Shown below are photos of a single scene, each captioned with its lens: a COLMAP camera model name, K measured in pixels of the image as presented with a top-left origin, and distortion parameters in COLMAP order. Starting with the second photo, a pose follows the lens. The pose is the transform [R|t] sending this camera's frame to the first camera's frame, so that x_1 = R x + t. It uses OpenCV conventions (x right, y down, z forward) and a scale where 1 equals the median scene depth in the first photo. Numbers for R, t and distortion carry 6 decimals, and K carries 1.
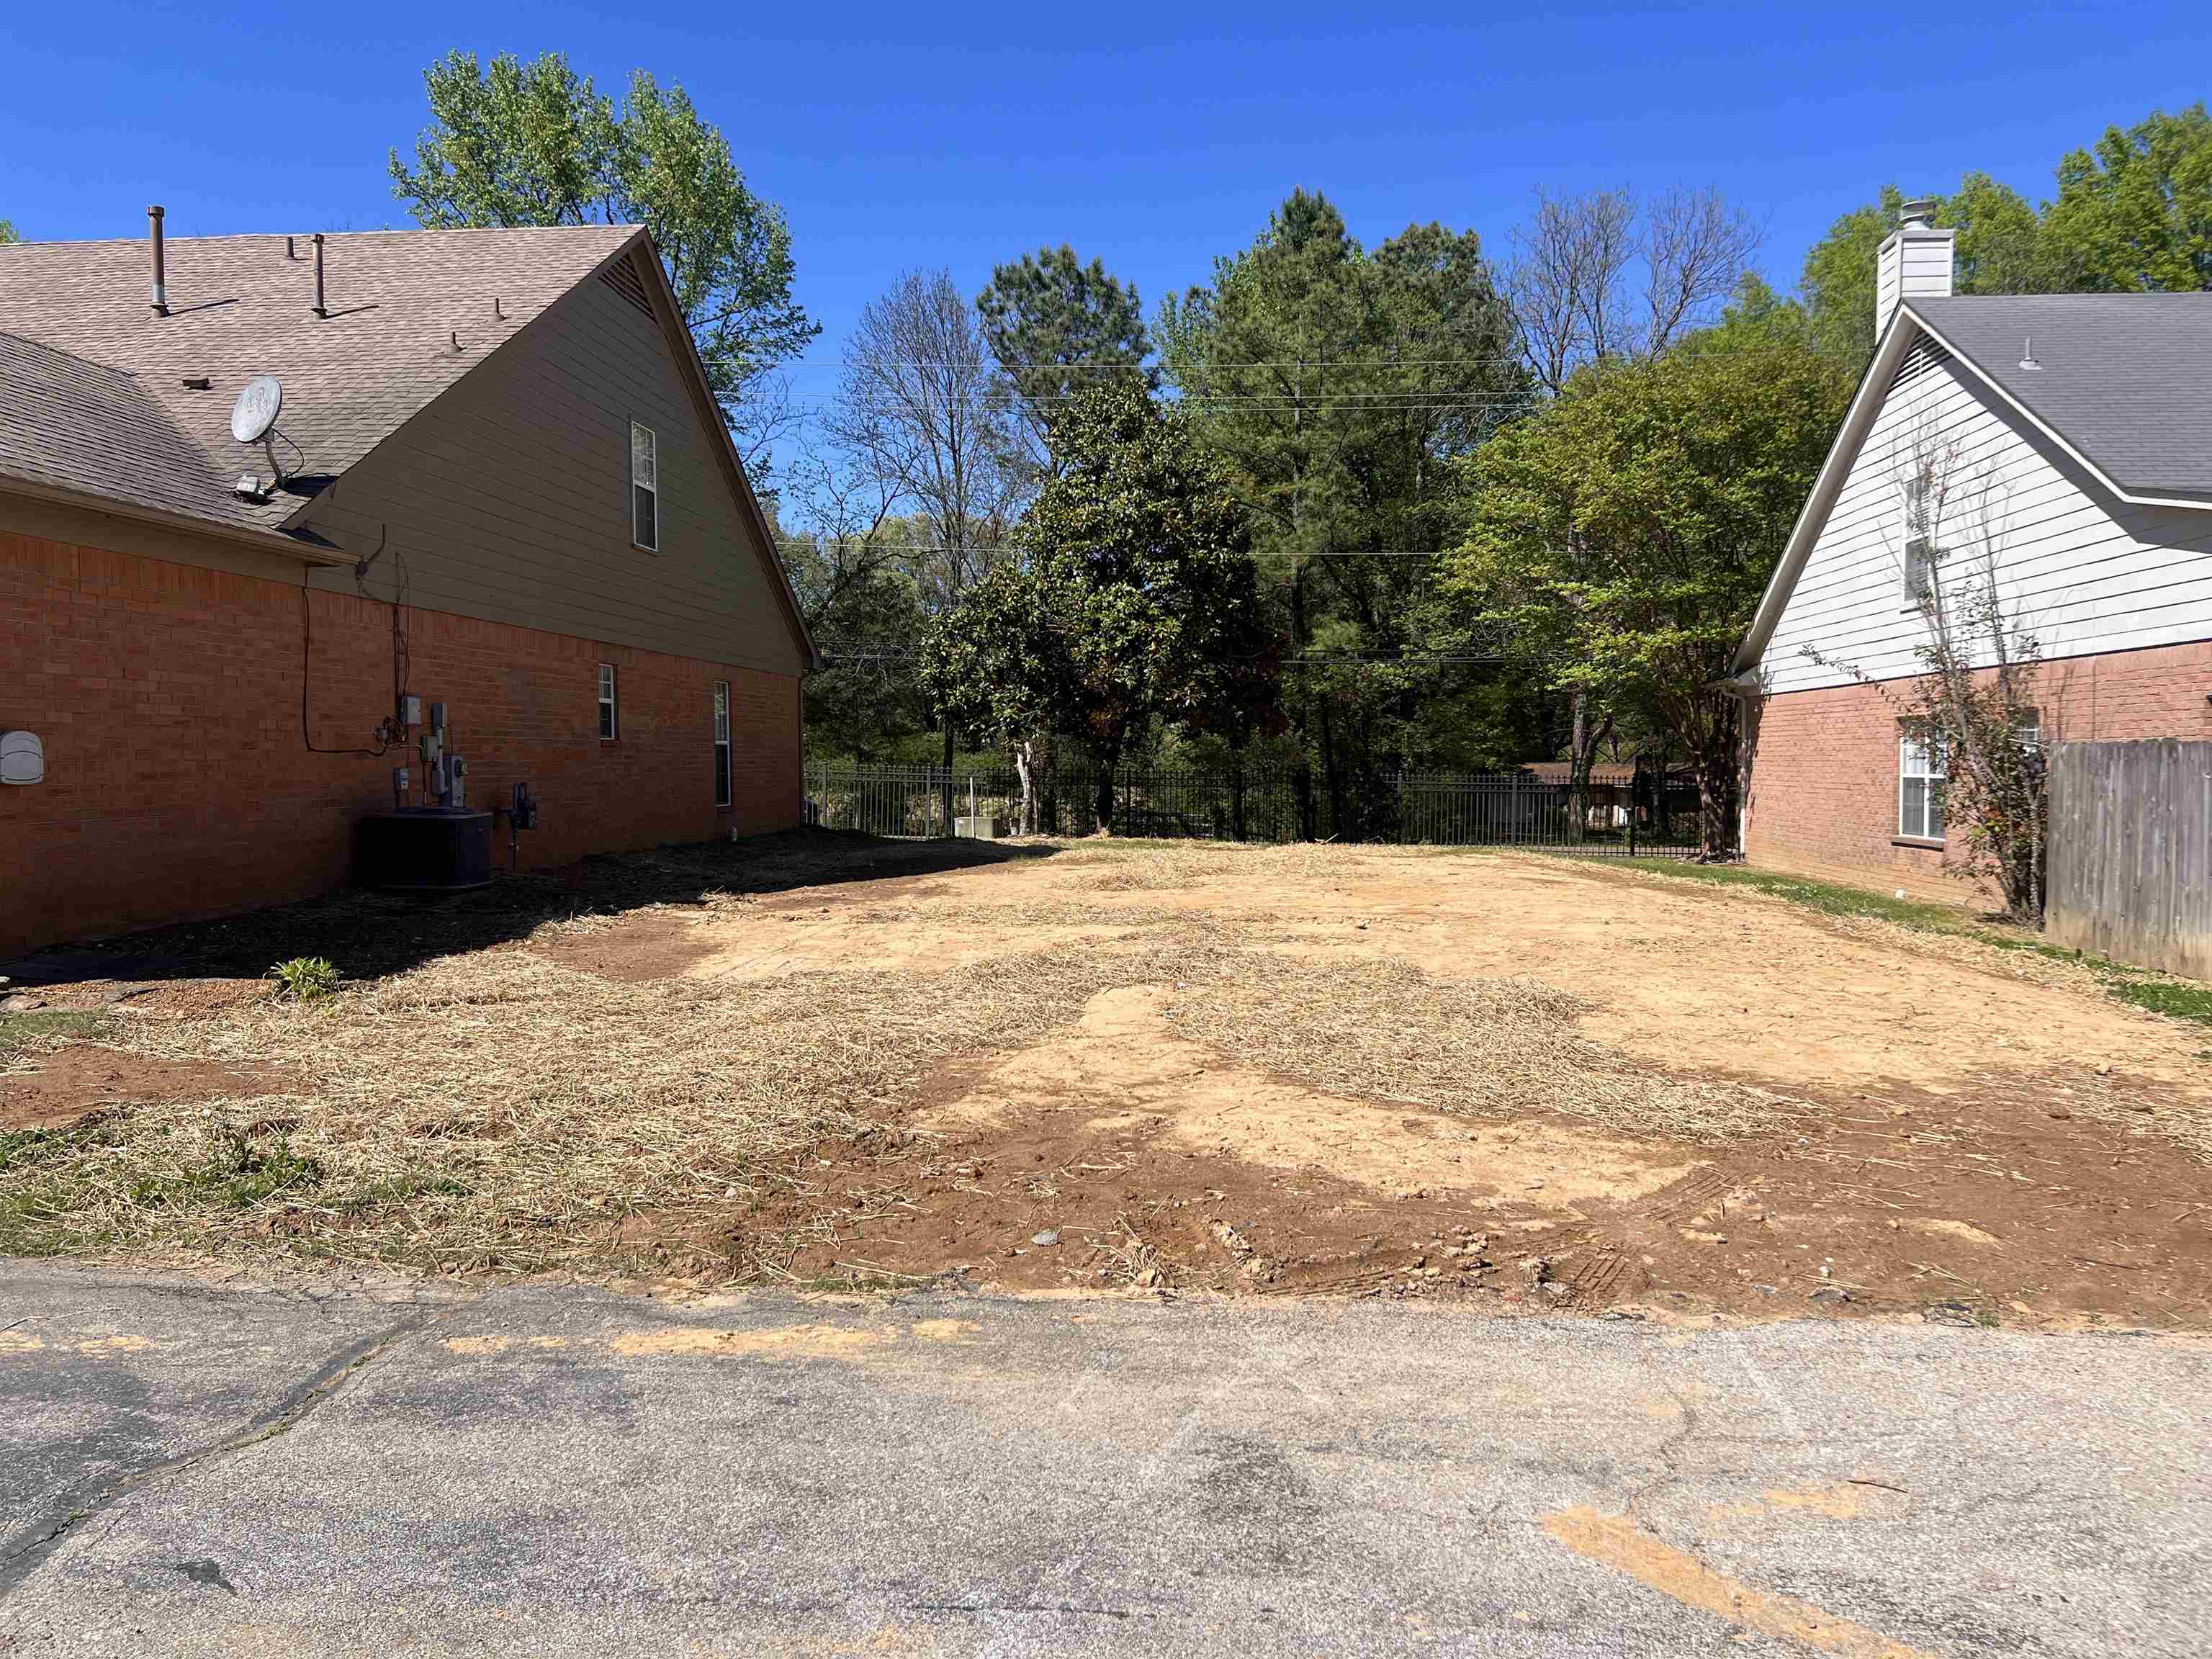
lens RADIAL K [[1658.0, 0, 1106.0], [0, 1658.0, 829.5], [0, 0, 1]] dist [0.071153, -0.094961]
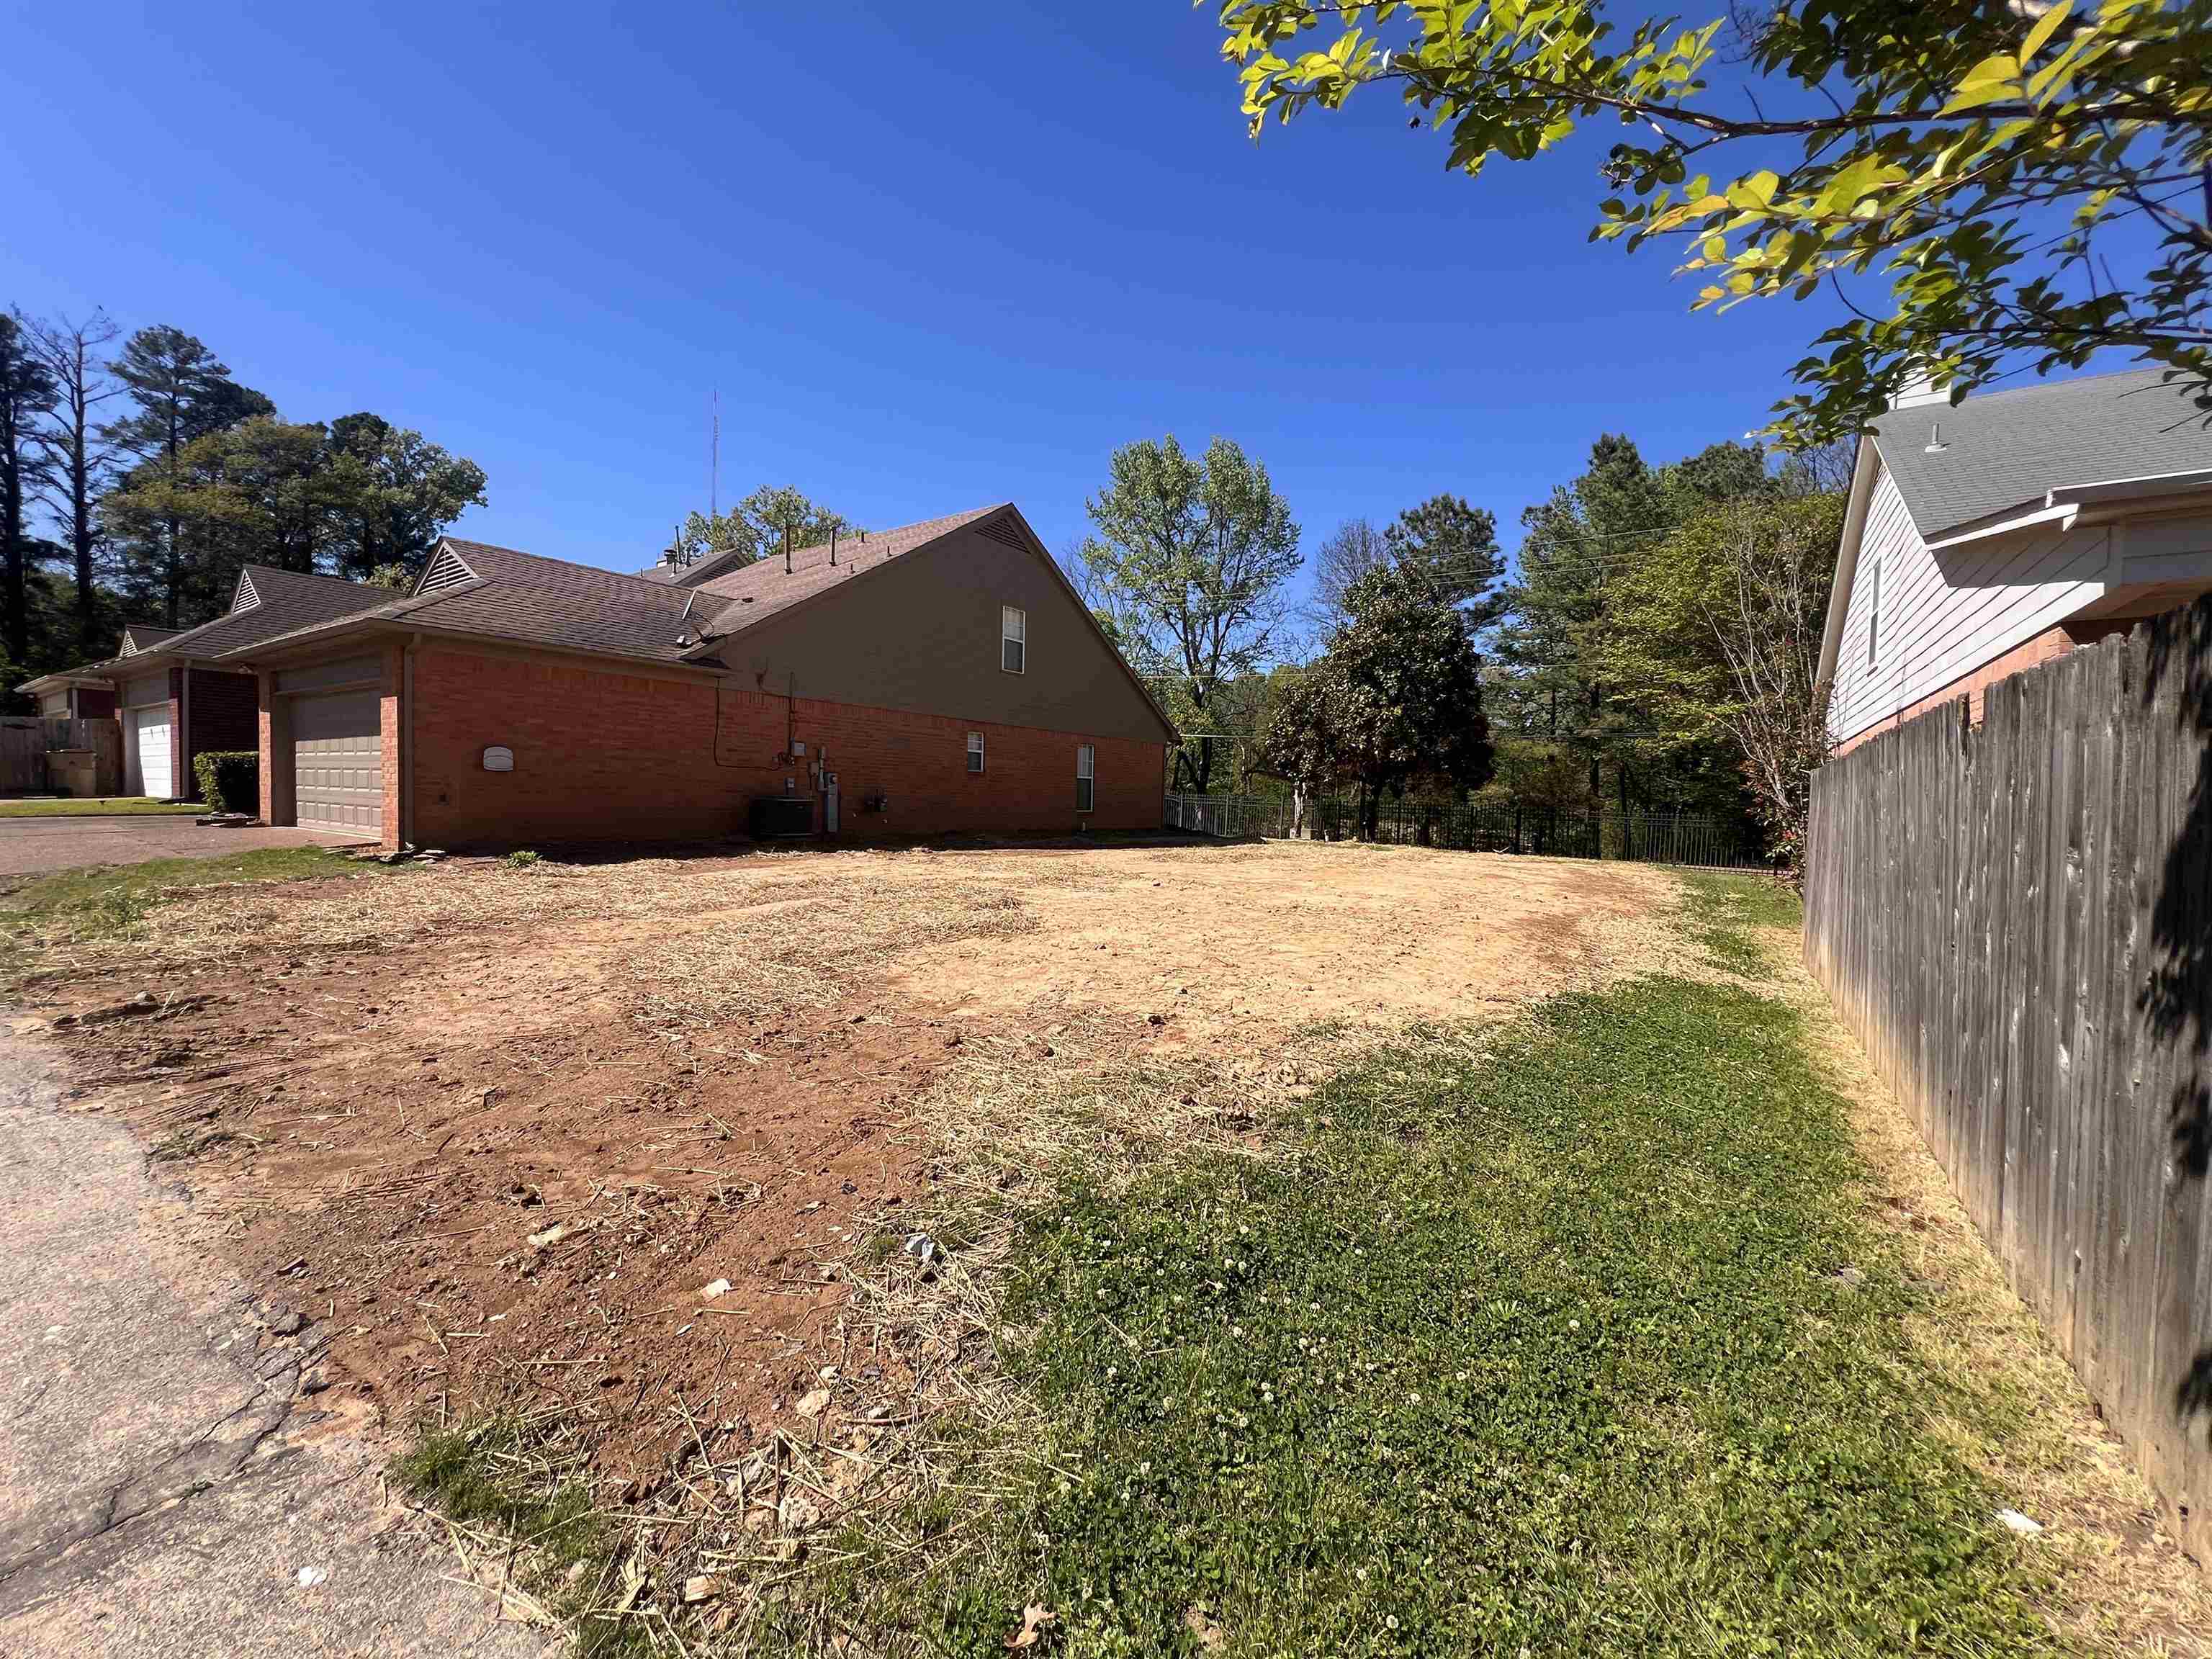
lens RADIAL K [[886.2, 0, 1106.0], [0, 886.2, 829.5], [0, 0, 1]] dist [-0.001553, 0.000039]
pose [[0.866613, 0.039906, -0.497382, 0.230066], [-0.047453, 0.998870, -0.002537, 0.005892], [0.496719, 0.025801, 0.867528, 0.129143]]
